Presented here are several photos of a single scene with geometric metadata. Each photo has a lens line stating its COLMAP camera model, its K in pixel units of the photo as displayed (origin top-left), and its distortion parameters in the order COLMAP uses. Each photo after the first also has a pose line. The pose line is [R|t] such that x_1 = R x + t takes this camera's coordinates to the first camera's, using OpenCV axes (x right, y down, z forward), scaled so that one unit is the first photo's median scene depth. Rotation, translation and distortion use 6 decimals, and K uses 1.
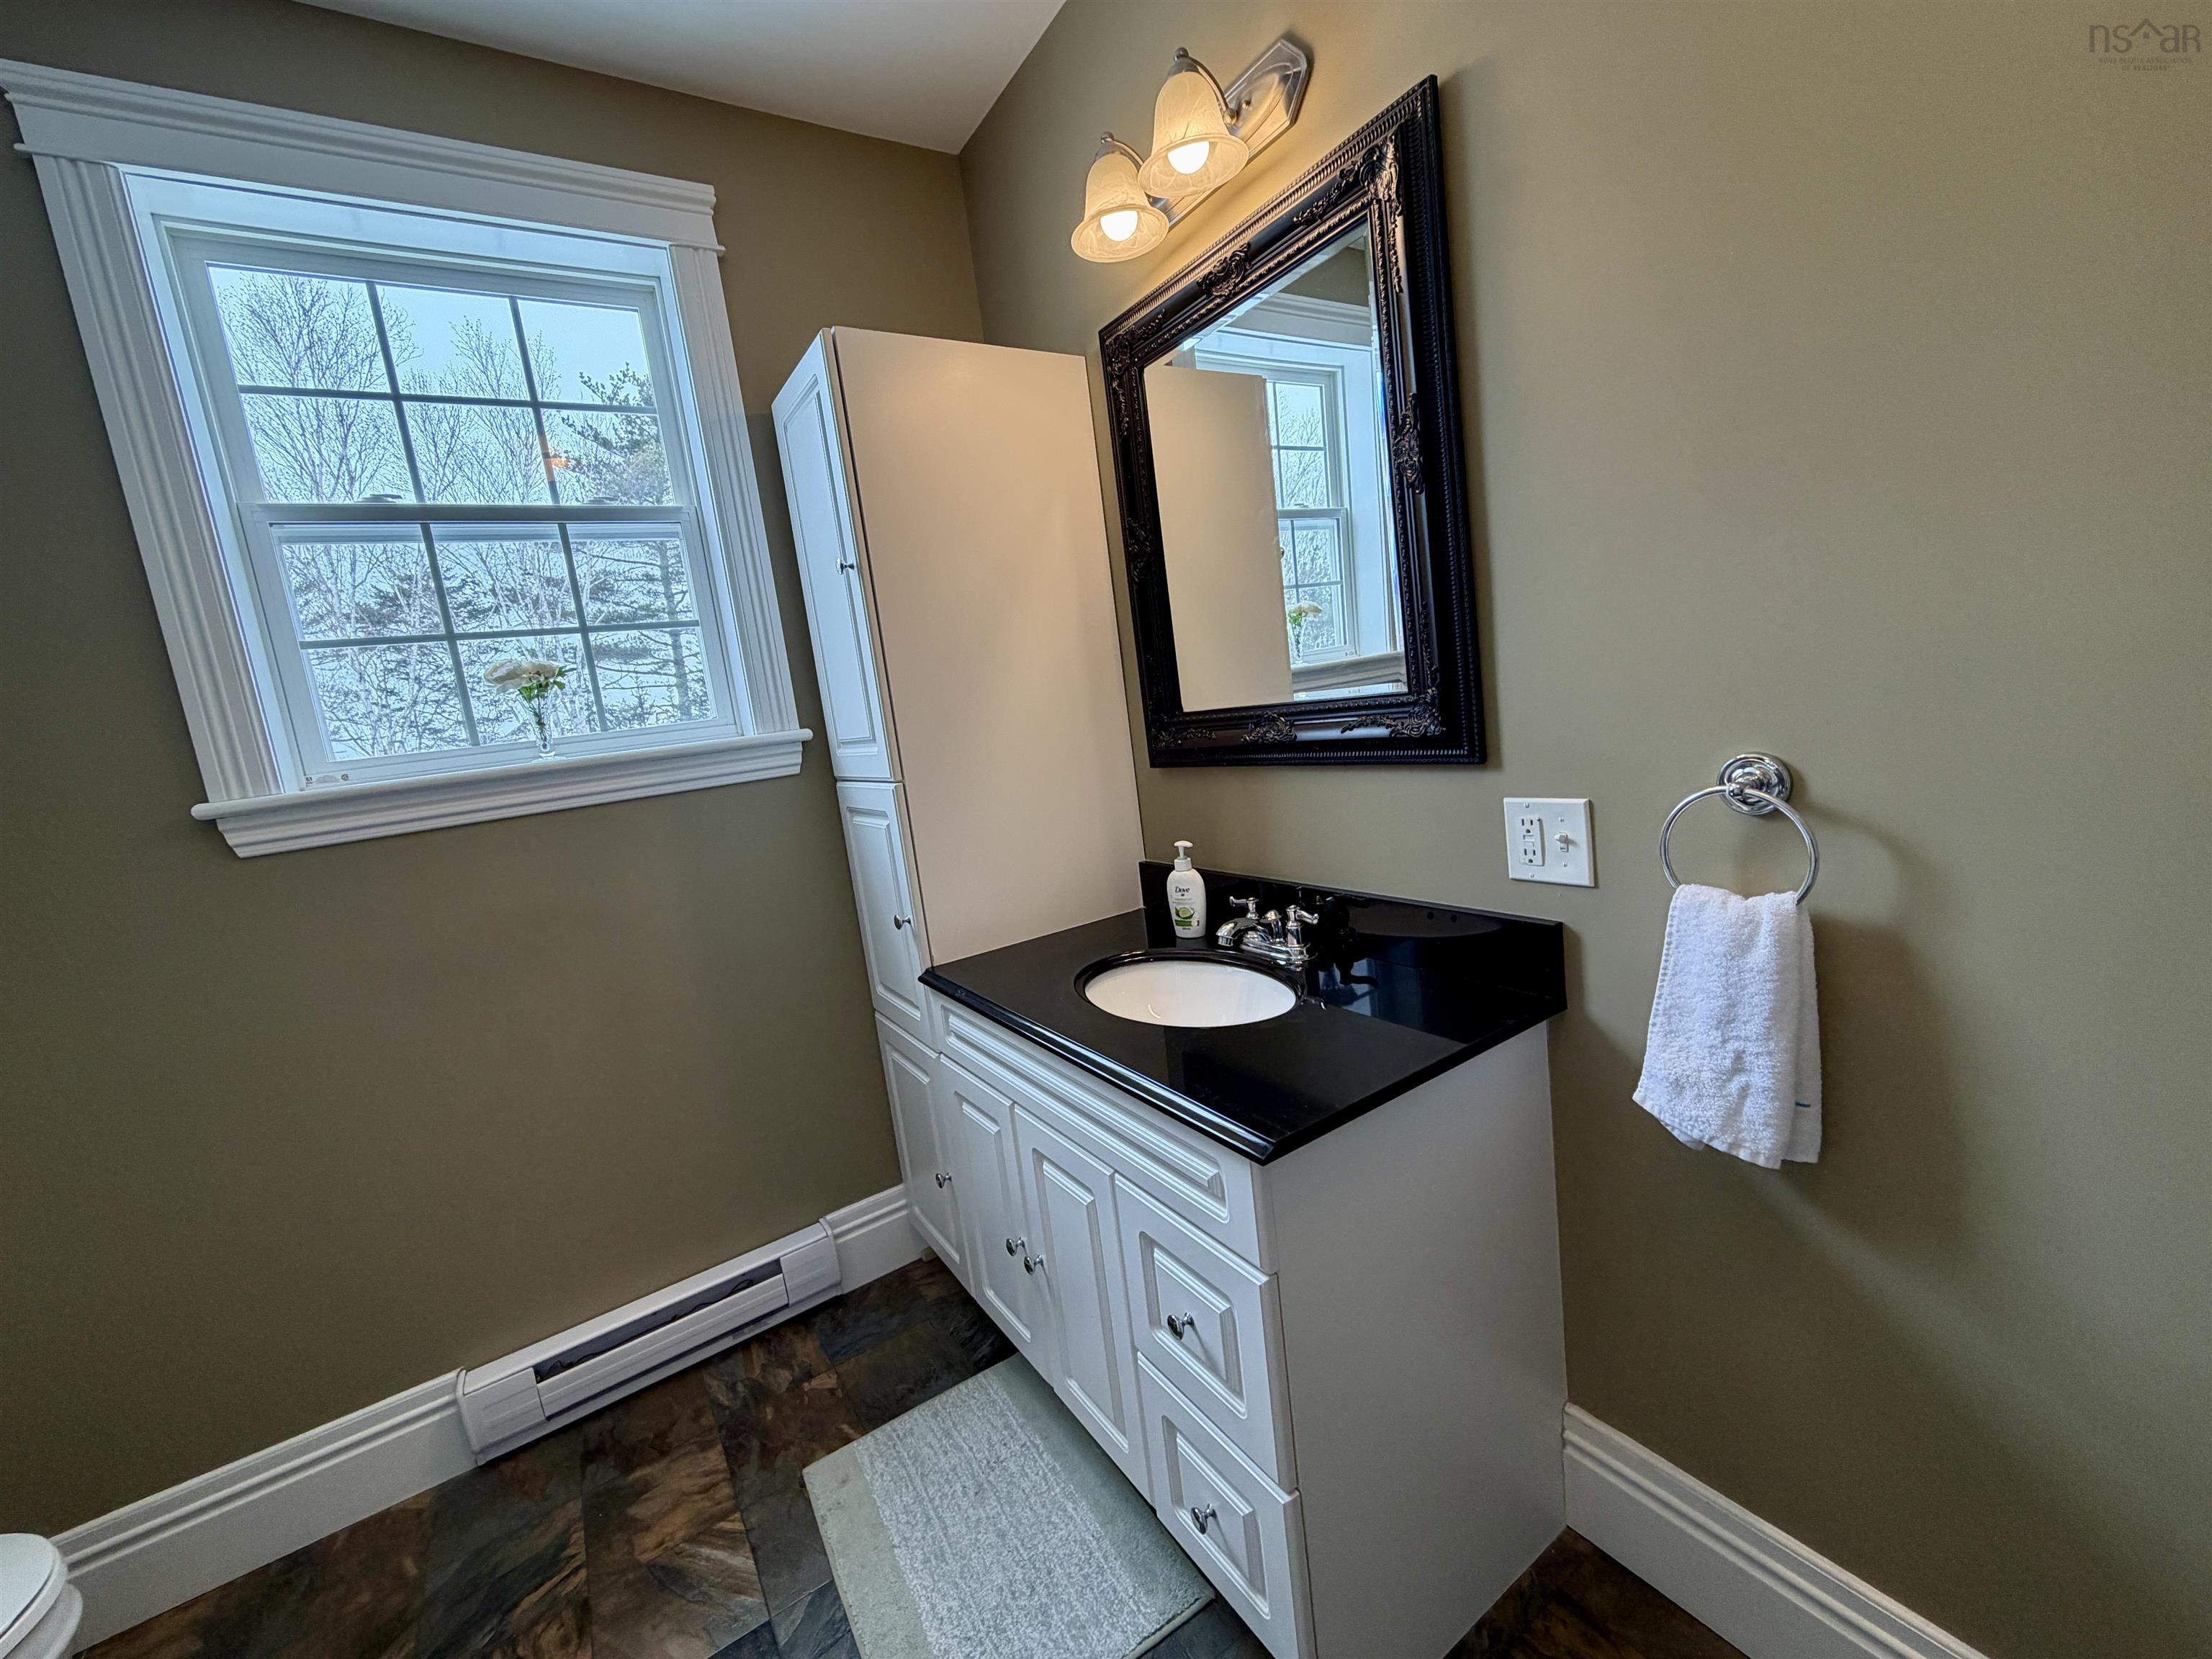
lens RADIAL K [[880.5, 0, 1100.3], [0, 880.5, 824.9], [0, 0, 1]] dist [0.000513, -0.000290]
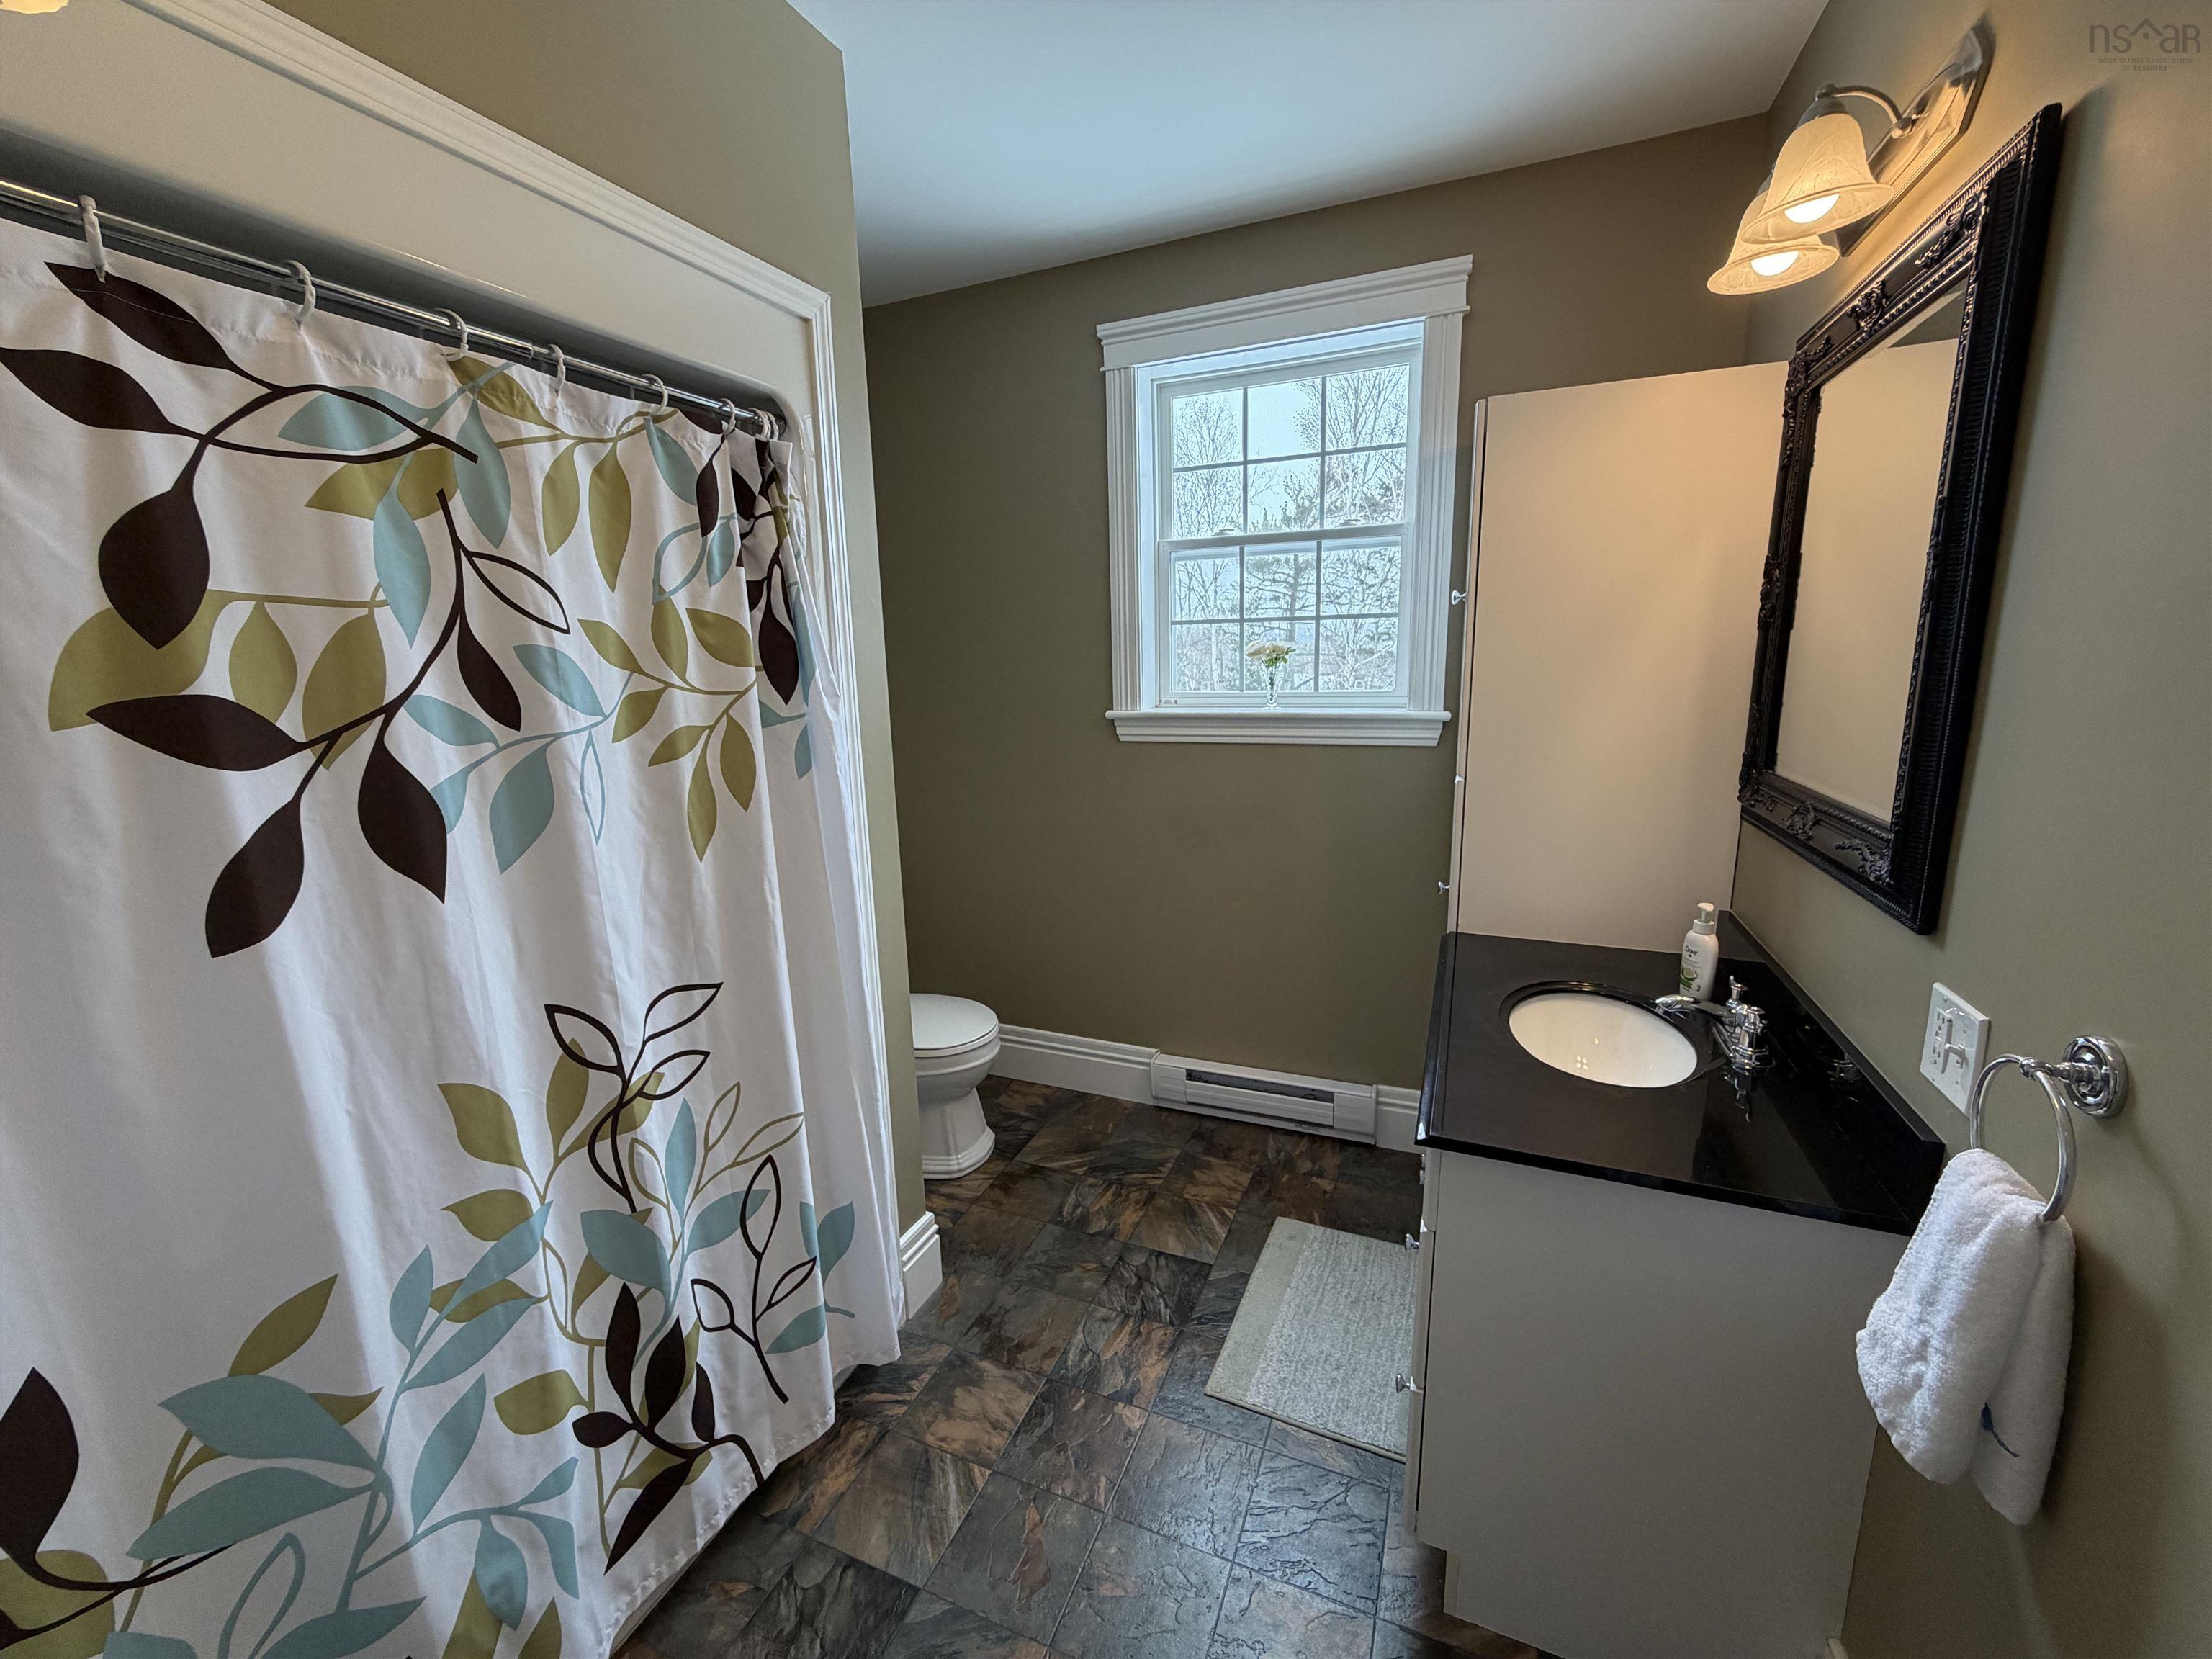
lens RADIAL K [[877.5, 0, 1106.7], [0, 877.5, 824.4], [0, 0, 1]] dist [-0.000741, -0.000312]
pose [[0.564335, 0.267945, -0.780853, 0.467163], [-0.164178, 0.963396, 0.211929, -0.167469], [0.809056, 0.008600, 0.587669, -0.107533]]
